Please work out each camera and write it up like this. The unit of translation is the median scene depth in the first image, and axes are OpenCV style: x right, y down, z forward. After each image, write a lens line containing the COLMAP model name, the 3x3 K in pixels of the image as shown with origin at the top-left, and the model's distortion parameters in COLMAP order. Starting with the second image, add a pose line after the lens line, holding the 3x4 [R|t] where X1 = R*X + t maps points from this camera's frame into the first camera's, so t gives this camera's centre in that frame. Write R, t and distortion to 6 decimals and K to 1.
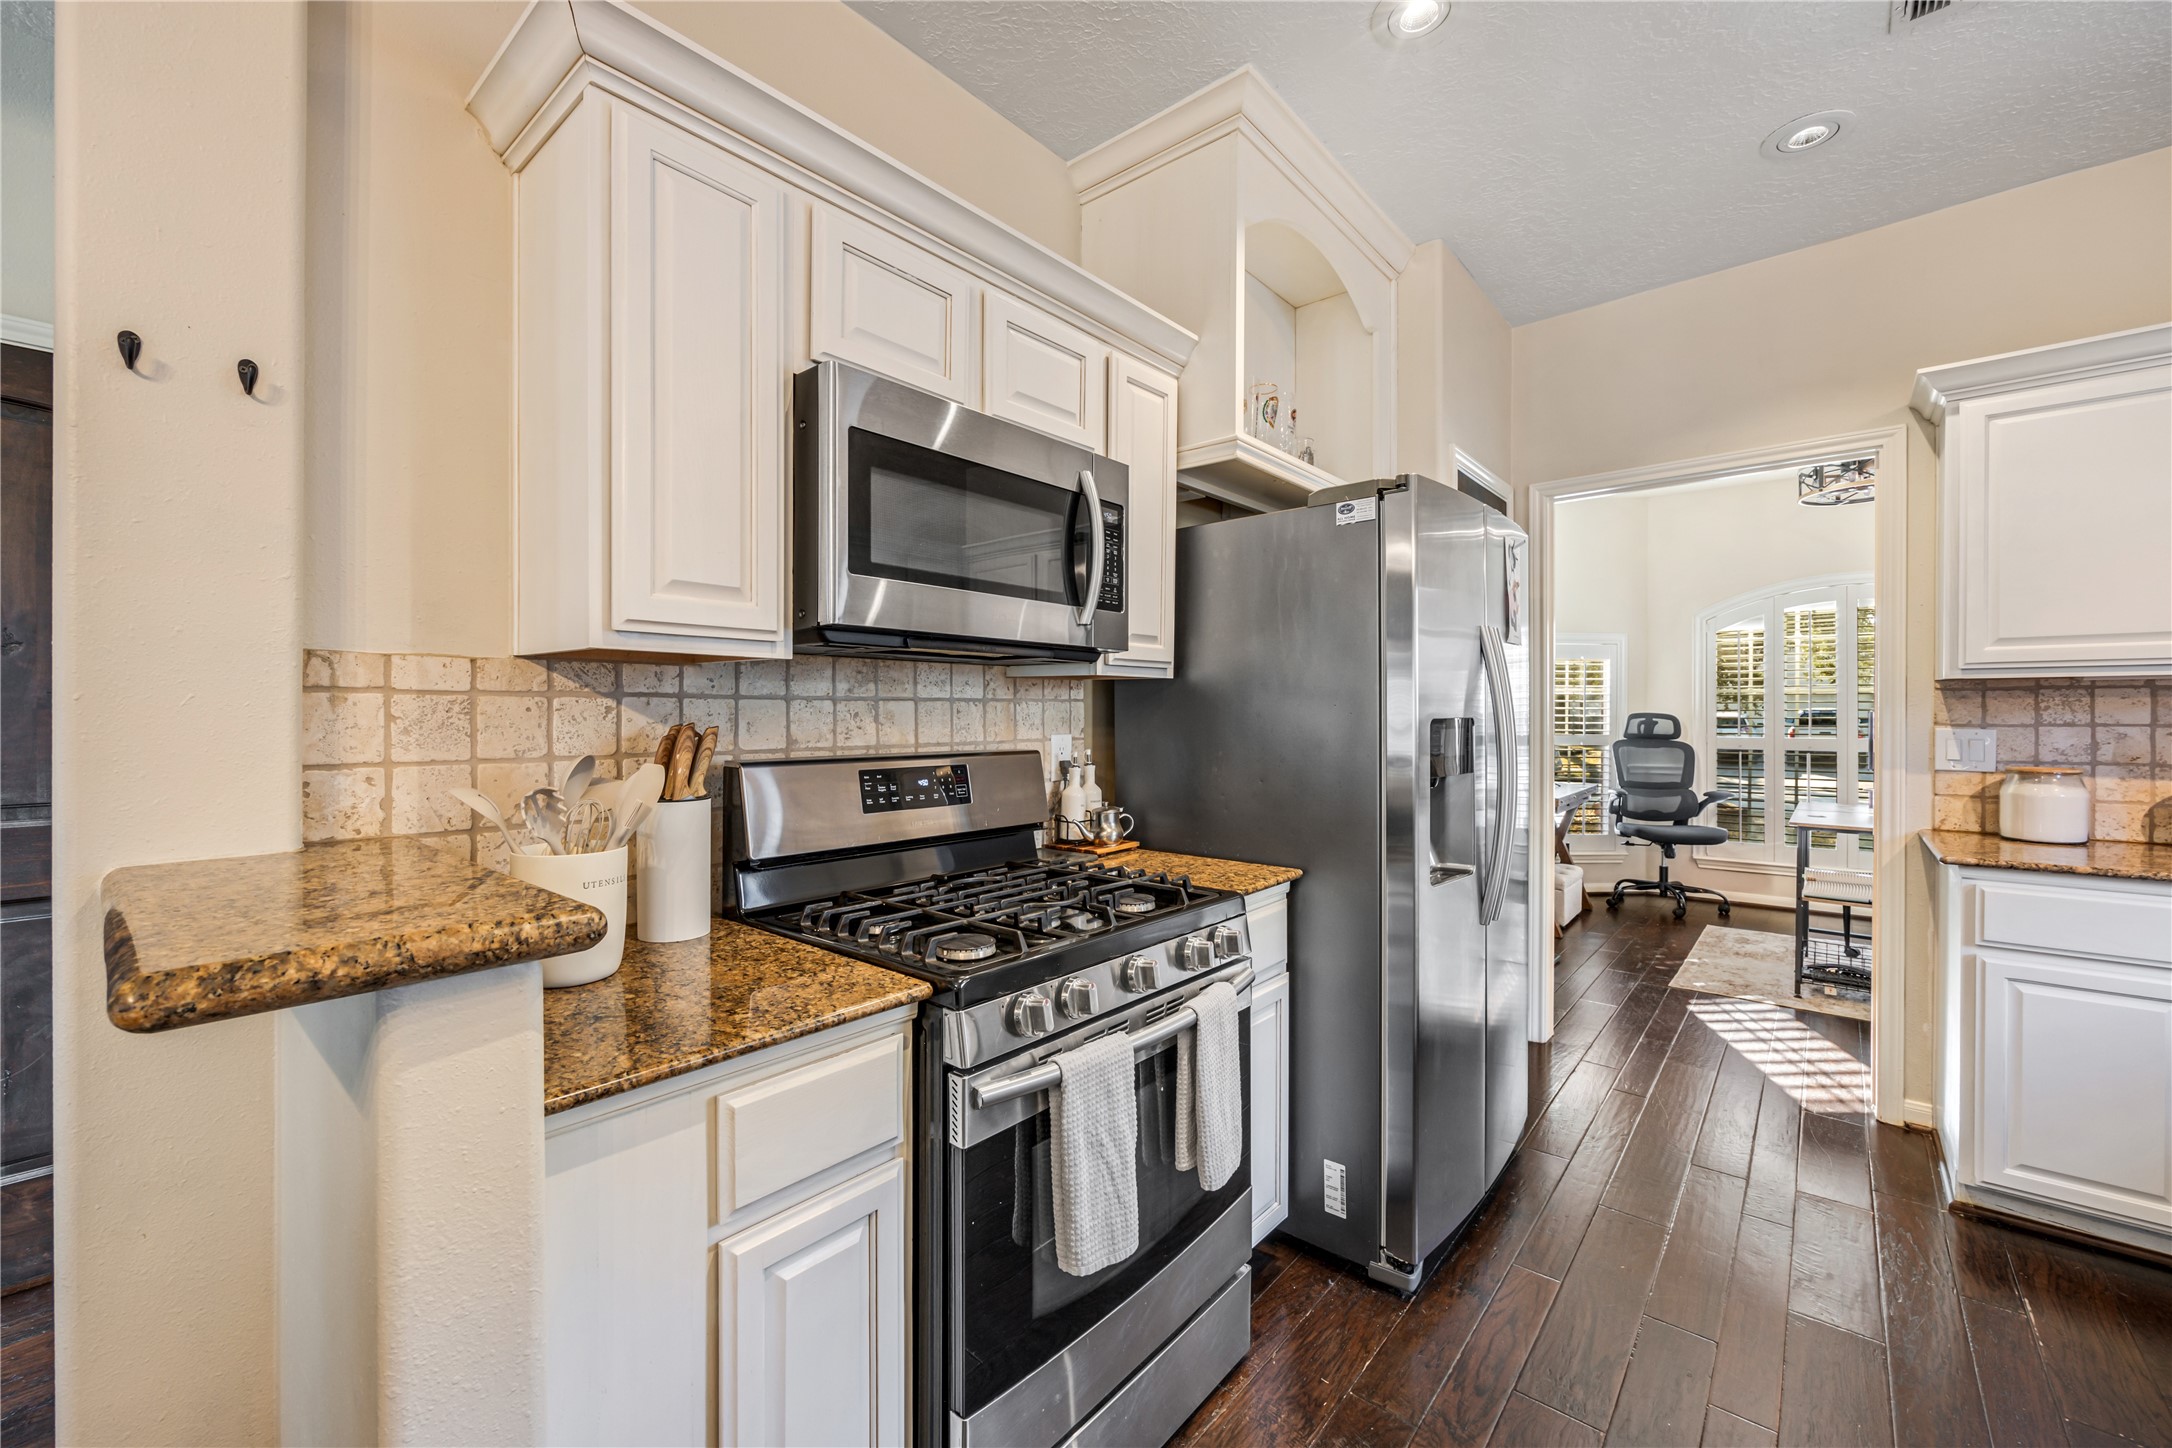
lens RADIAL K [[873.2, 0, 1085.5], [0, 873.2, 722.2], [0, 0, 1]] dist [-0.003932, -0.000289]
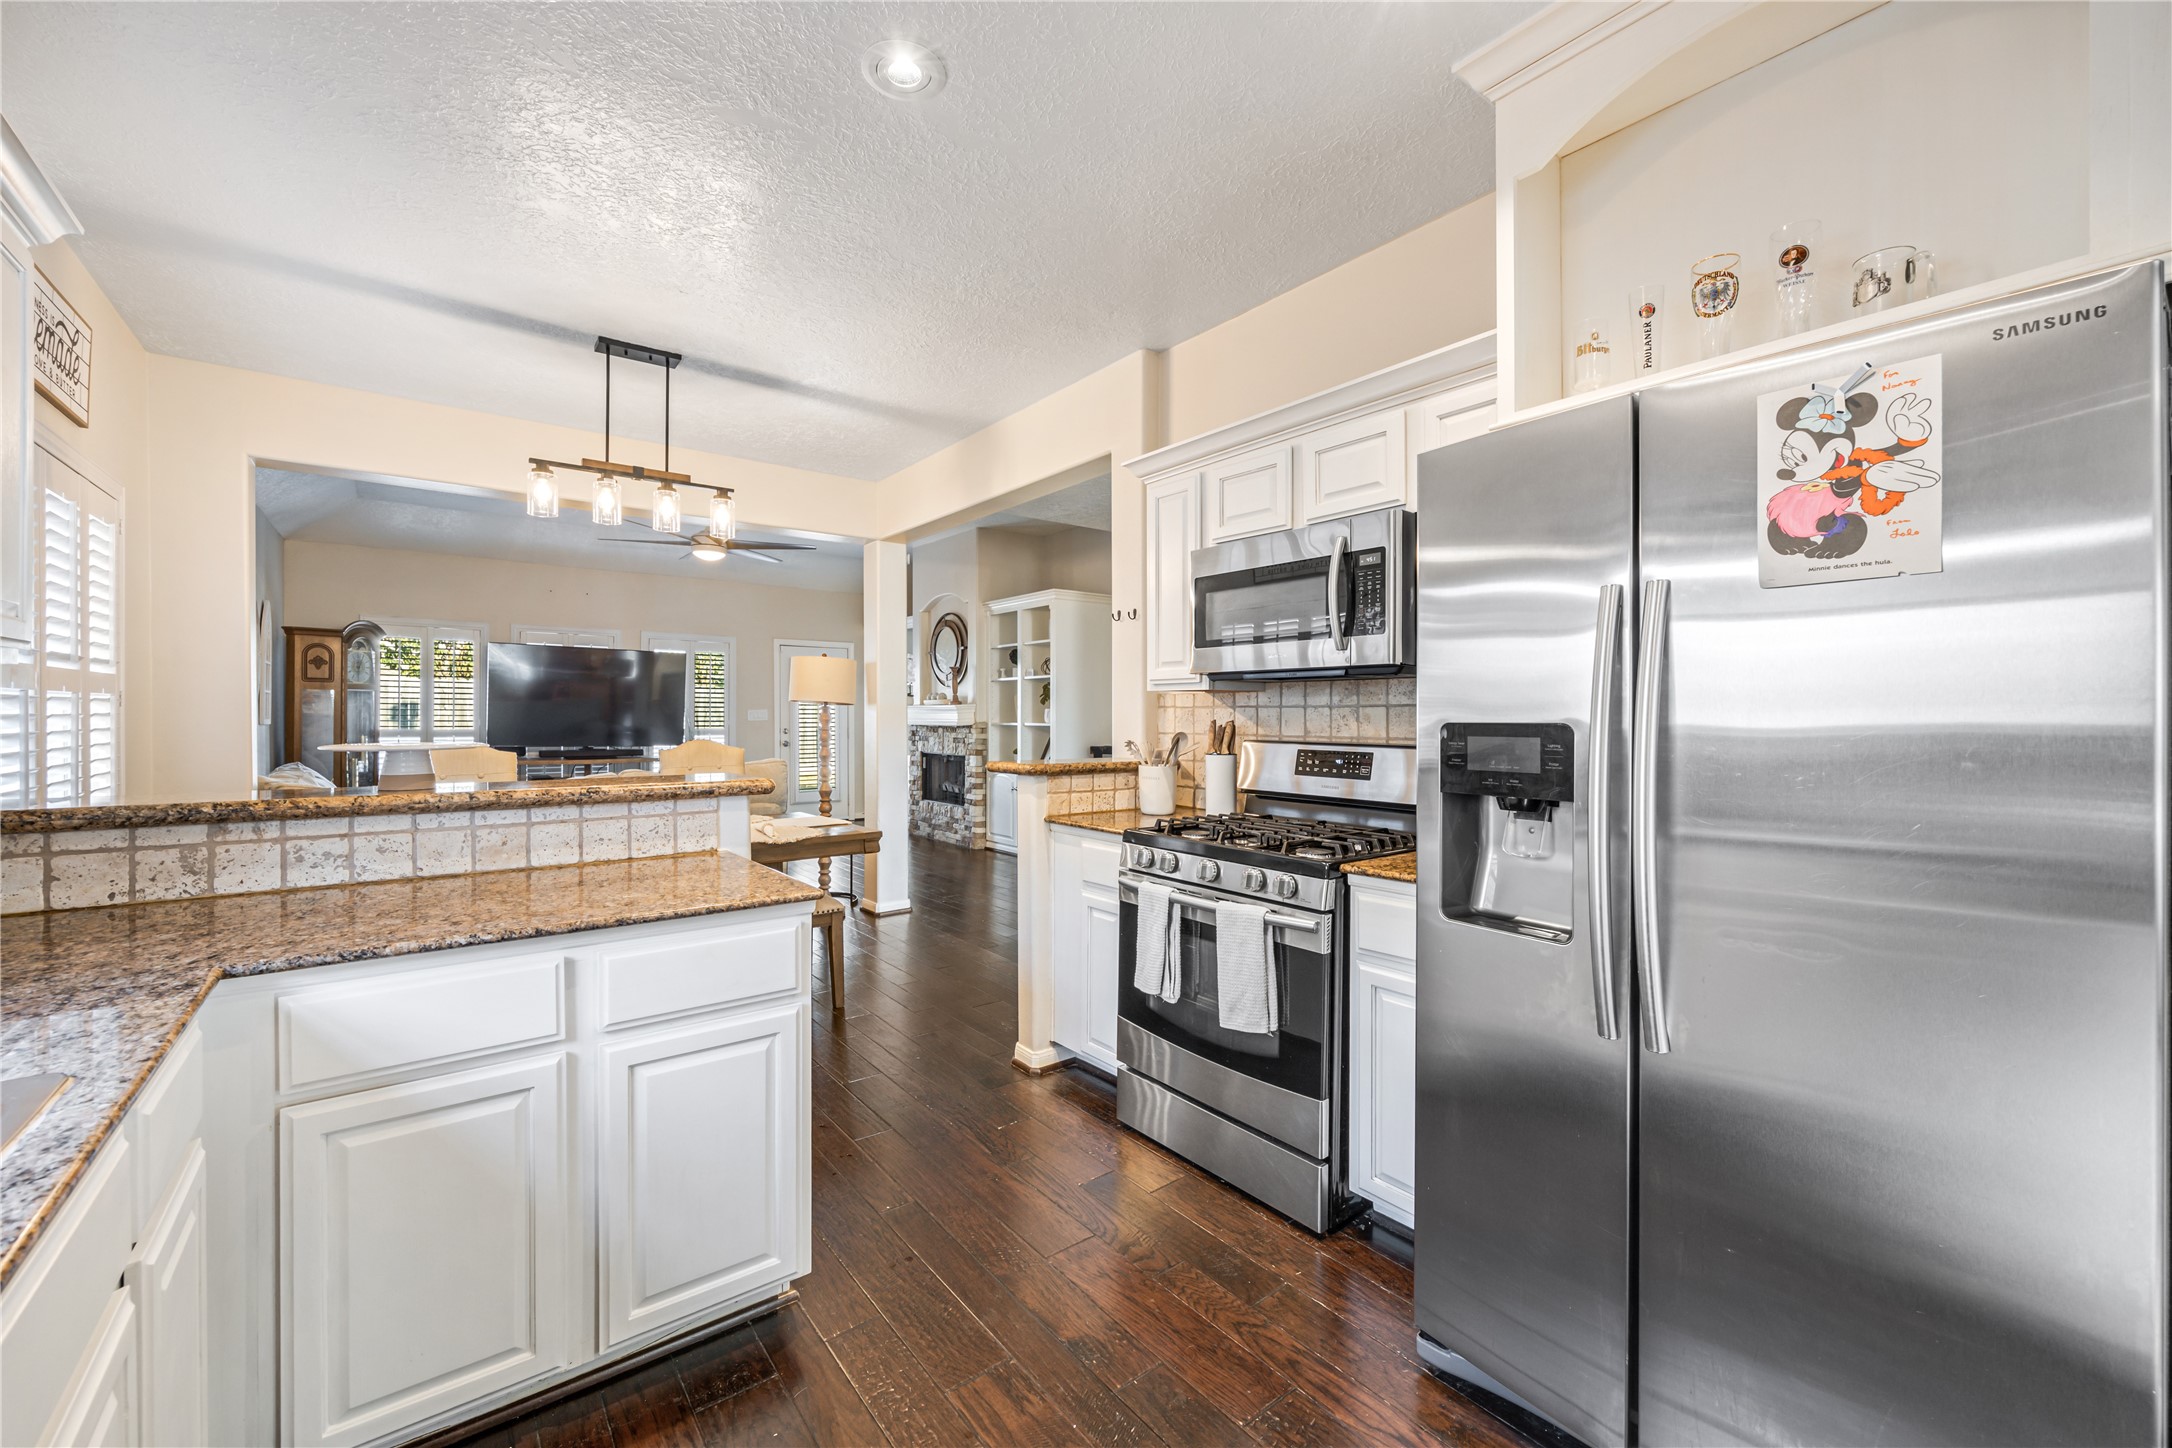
lens RADIAL K [[873.2, 0, 1085.5], [0, 873.2, 722.2], [0, 0, 1]] dist [-0.003932, -0.000289]
pose [[-0.205638, 0.011861, -0.978556, 0.993466], [-0.010236, 0.999846, 0.014270, -0.011442], [0.978575, 0.012951, -0.205485, 0.635478]]
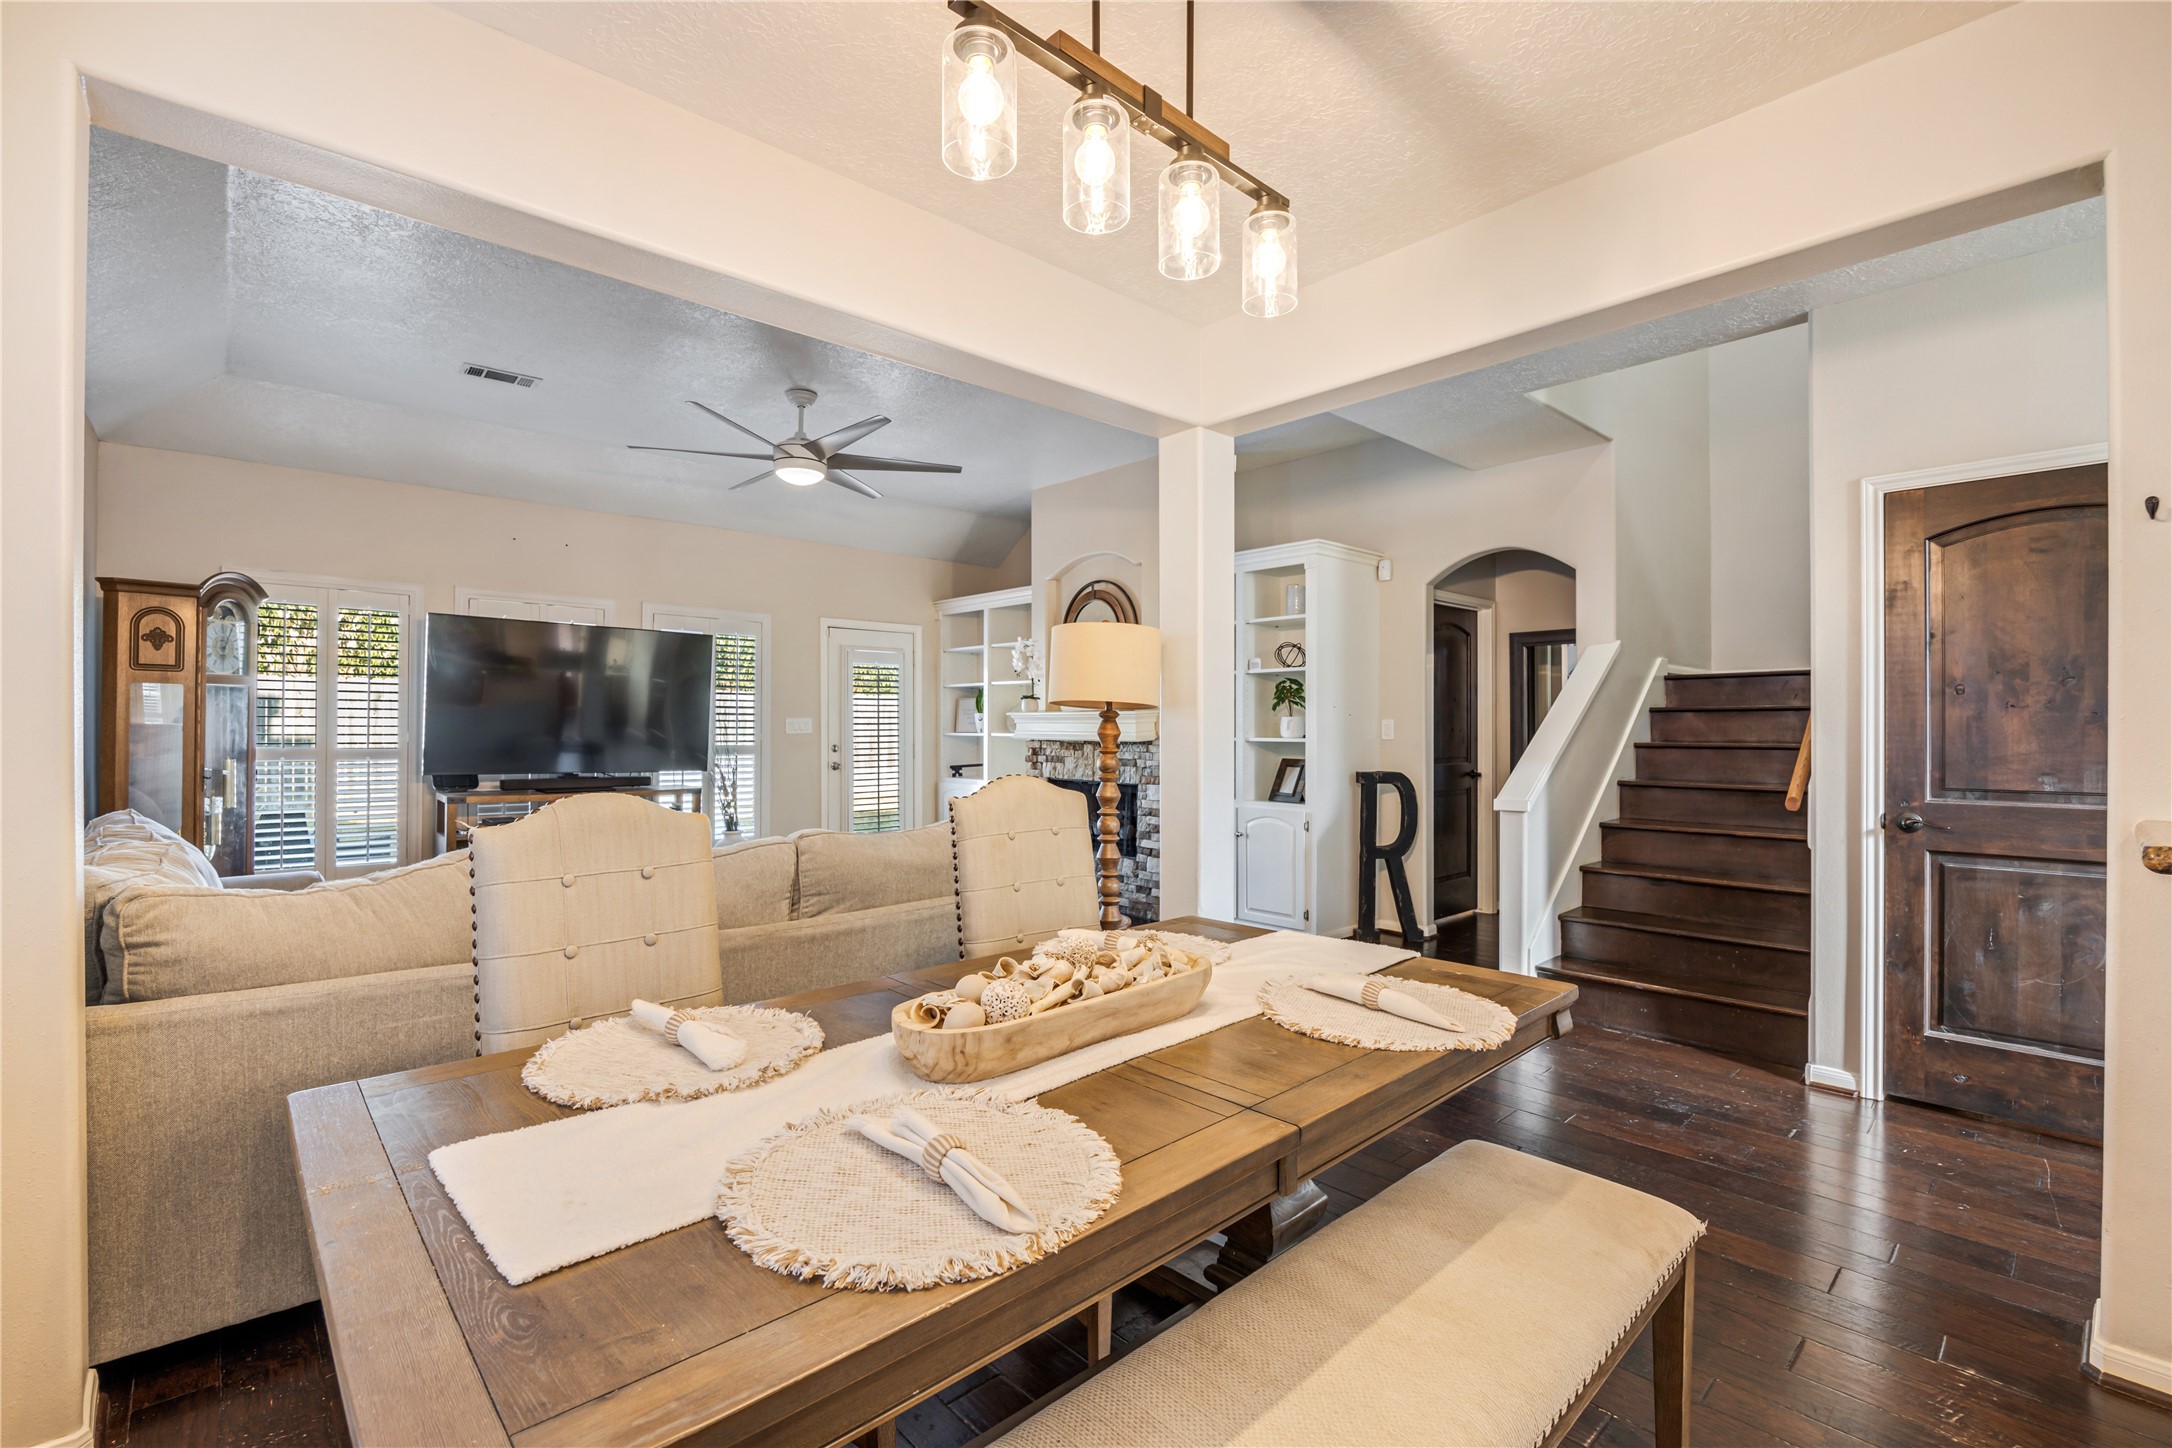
lens RADIAL K [[963.1, 0, 1081.2], [0, 963.1, 725.8], [0, 0, 1]] dist [-0.018110, 0.000251]
pose [[-0.126412, 0.003038, -0.991973, 0.373824], [-0.010308, 0.999937, 0.004377, 0.004069], [0.991924, 0.010779, -0.126372, -0.318192]]
